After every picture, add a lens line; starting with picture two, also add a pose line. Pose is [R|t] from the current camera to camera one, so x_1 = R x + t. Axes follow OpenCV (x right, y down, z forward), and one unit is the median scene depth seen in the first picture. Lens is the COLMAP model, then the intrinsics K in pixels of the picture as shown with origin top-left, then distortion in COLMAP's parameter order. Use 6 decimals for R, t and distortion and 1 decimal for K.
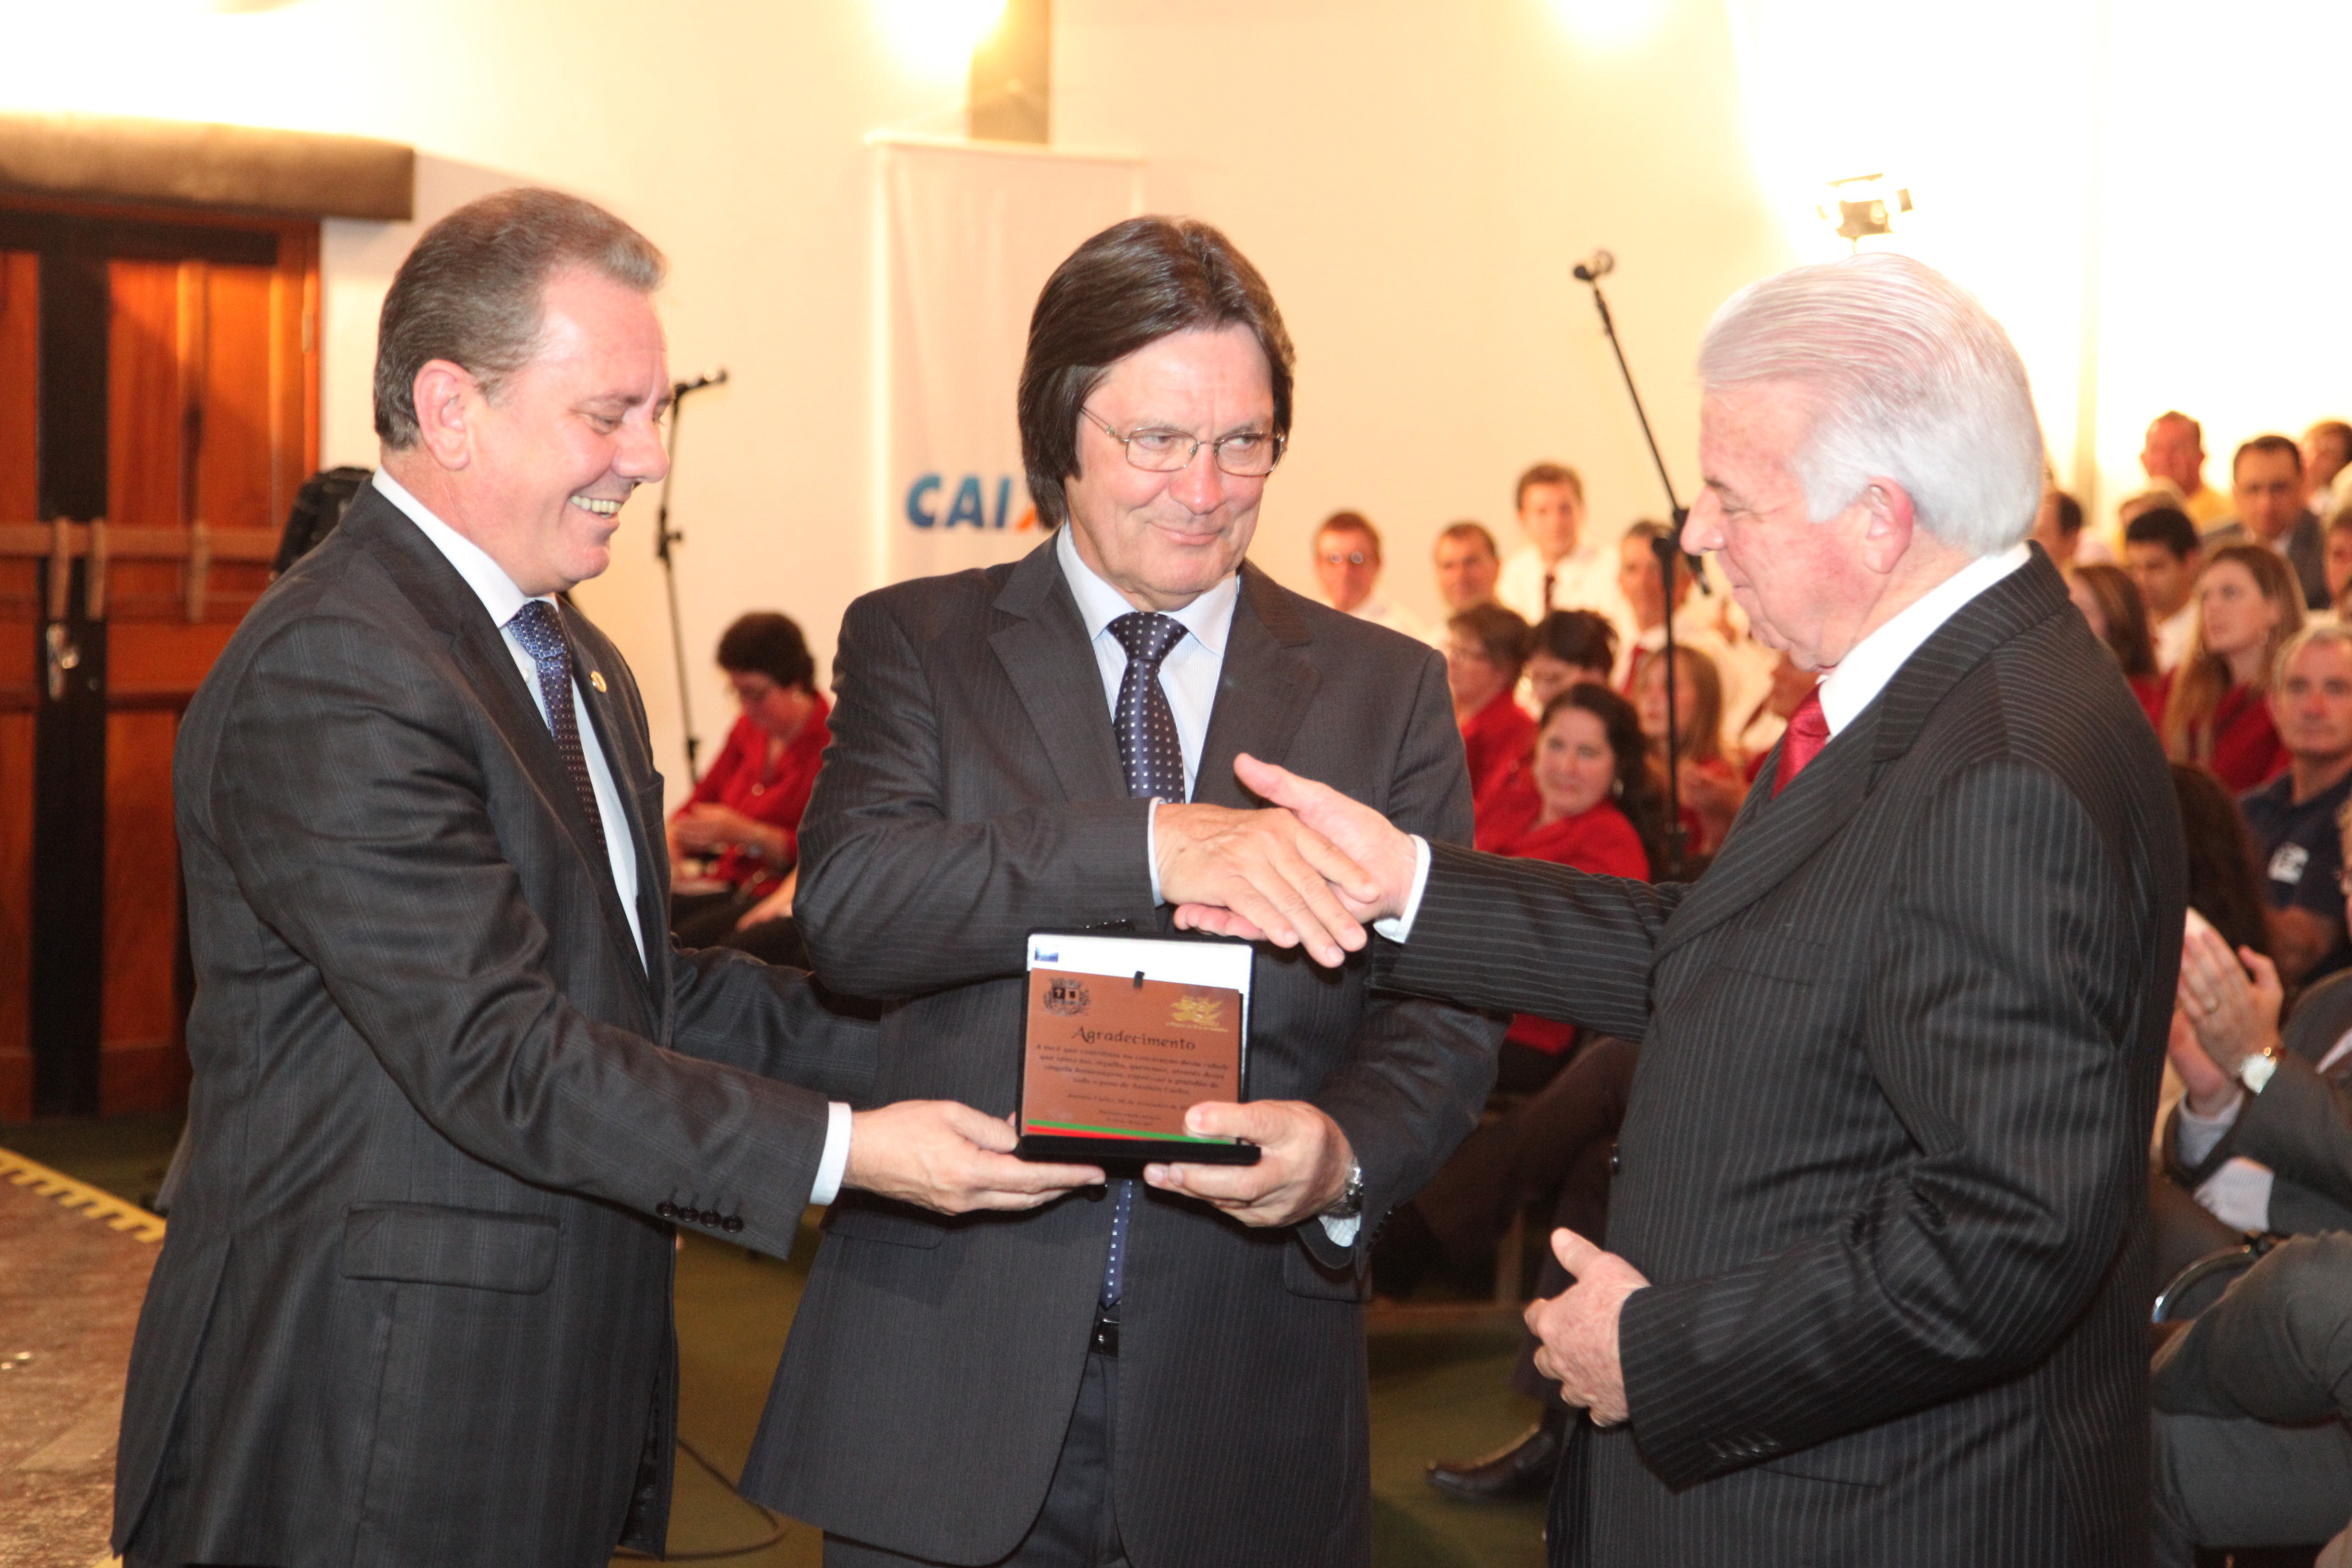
lens RADIAL K [[5580.3, 0, 1168.4], [0, 5580.3, 785.3], [0, 0, 1]] dist [0.578391, 0.000000]
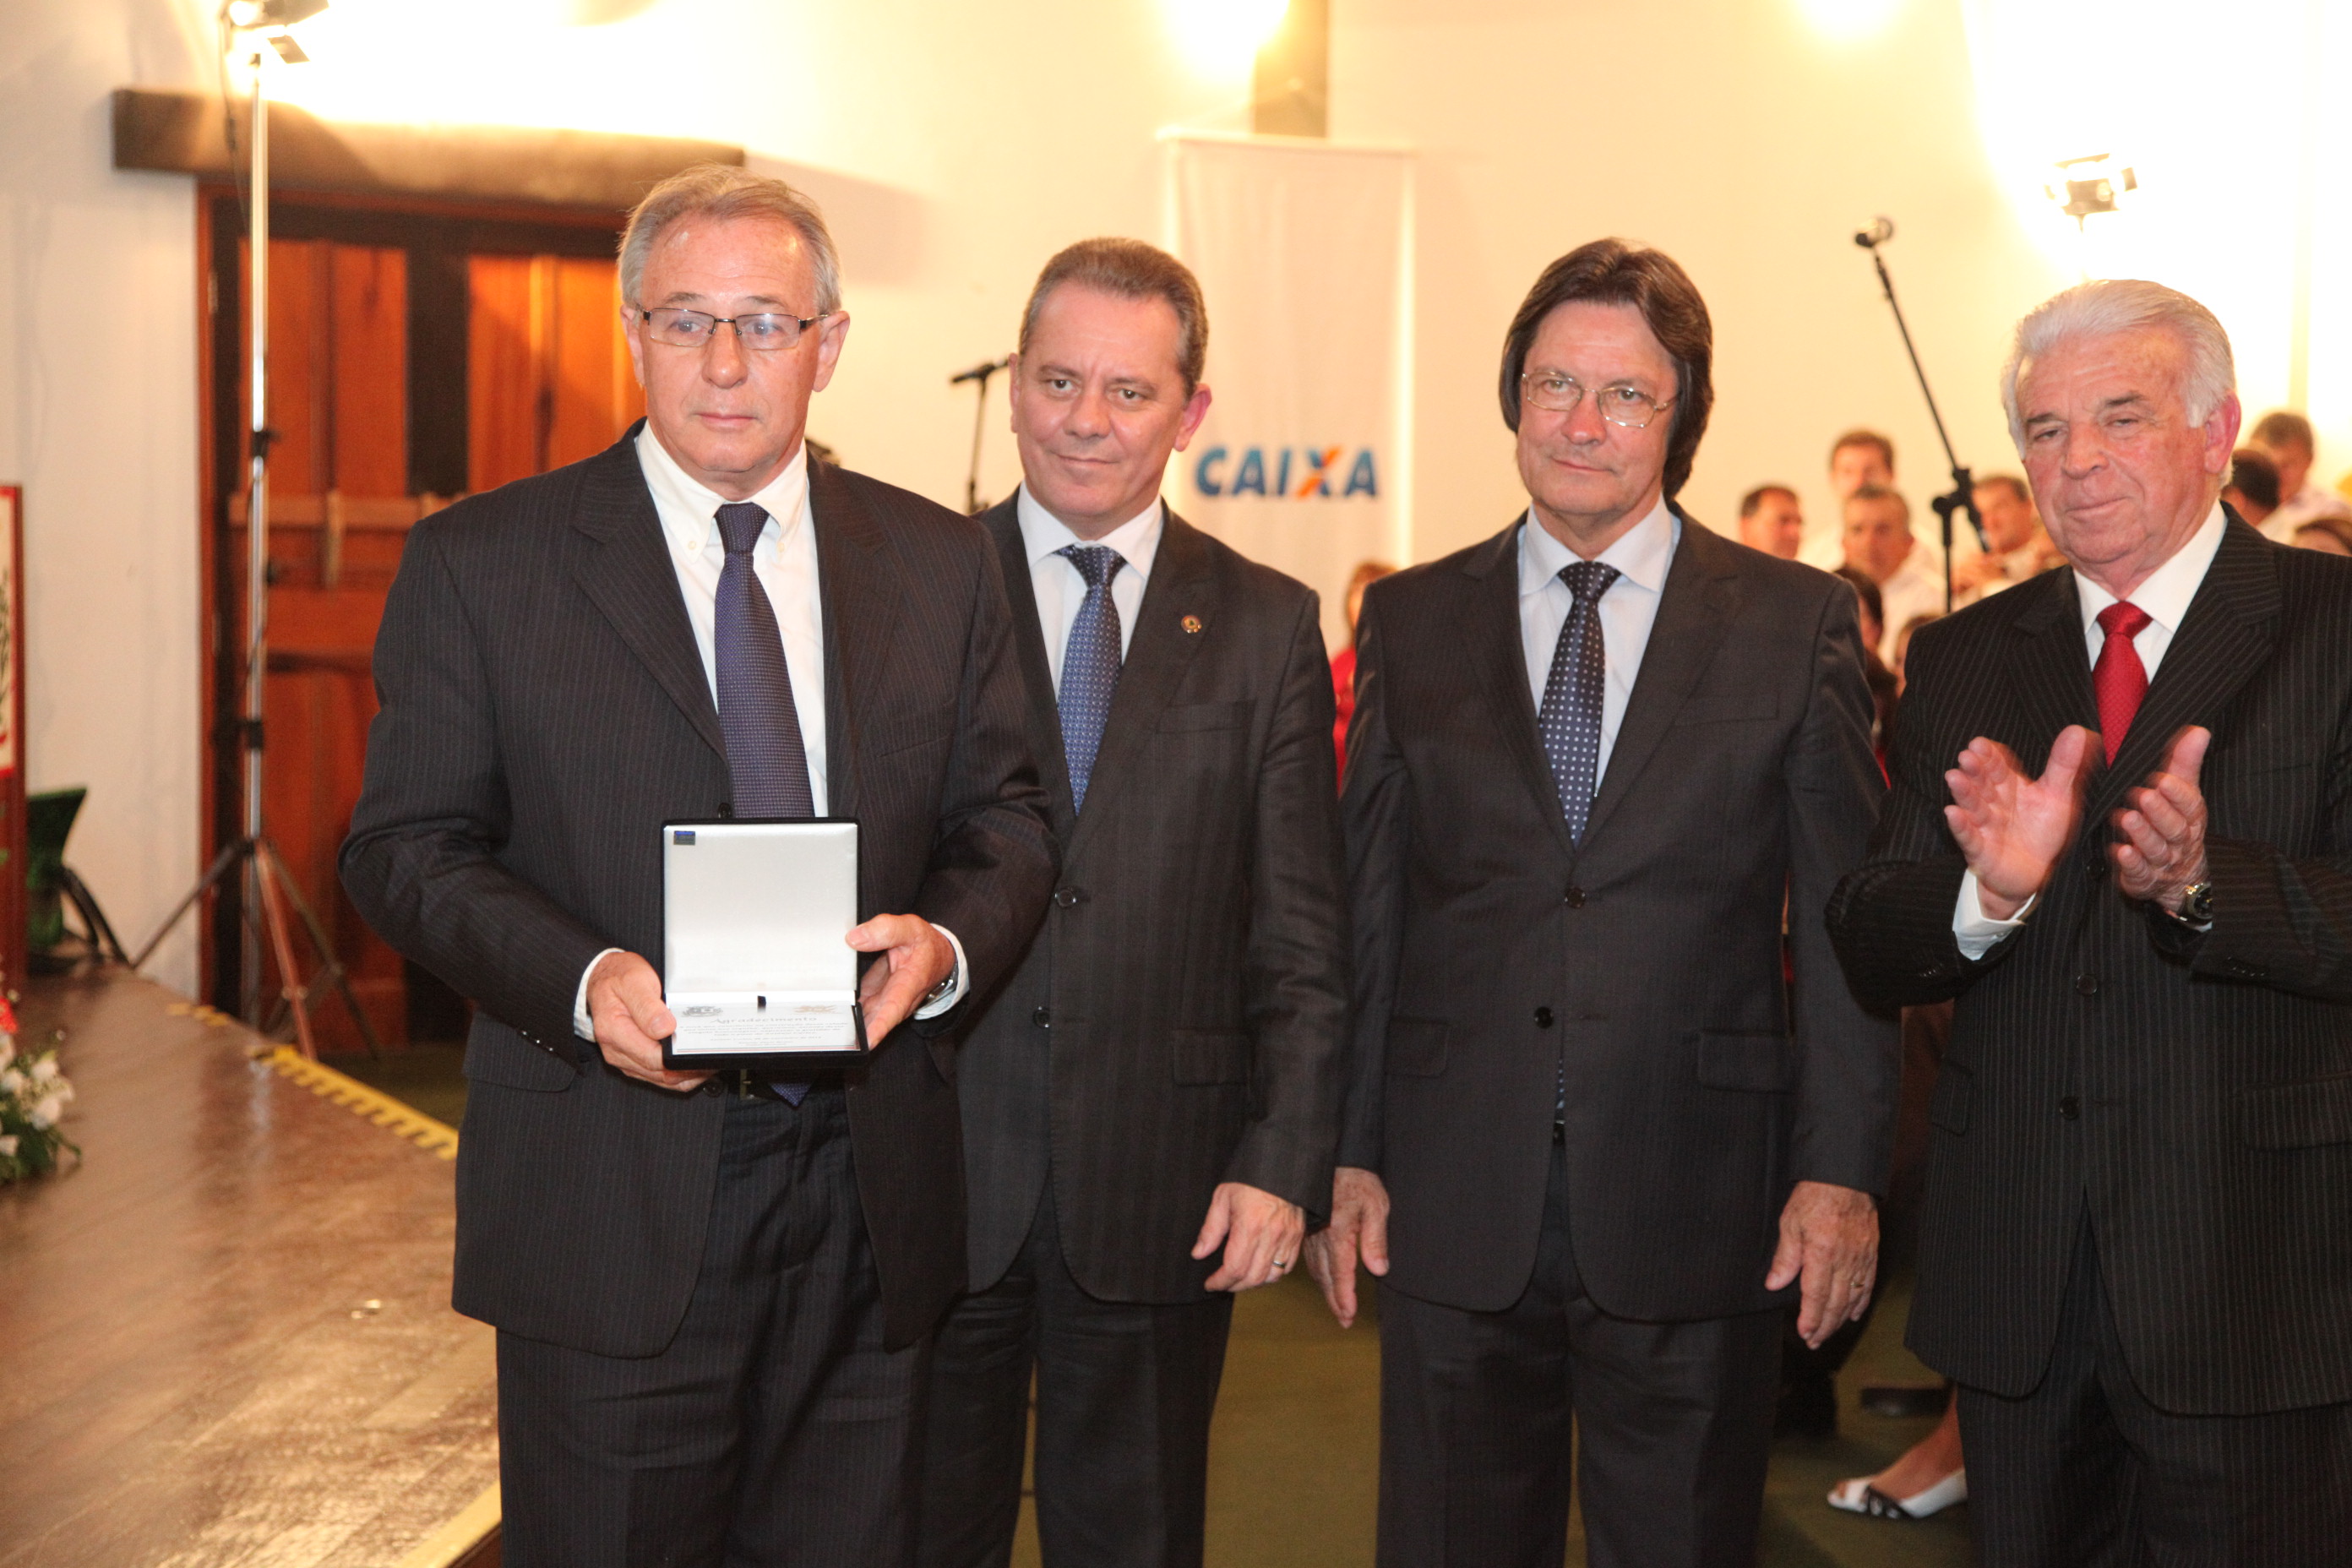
lens RADIAL K [[4807.3, 0, 1141.5], [0, 4807.3, 792.6], [0, 0, 1]] dist [0.436467, 0.000000]
pose [[0.998562, -0.003648, -0.053482, -0.011726], [0.004464, 0.999875, 0.015142, -0.004730], [0.053420, -0.015359, 0.998454, 0.110740]]
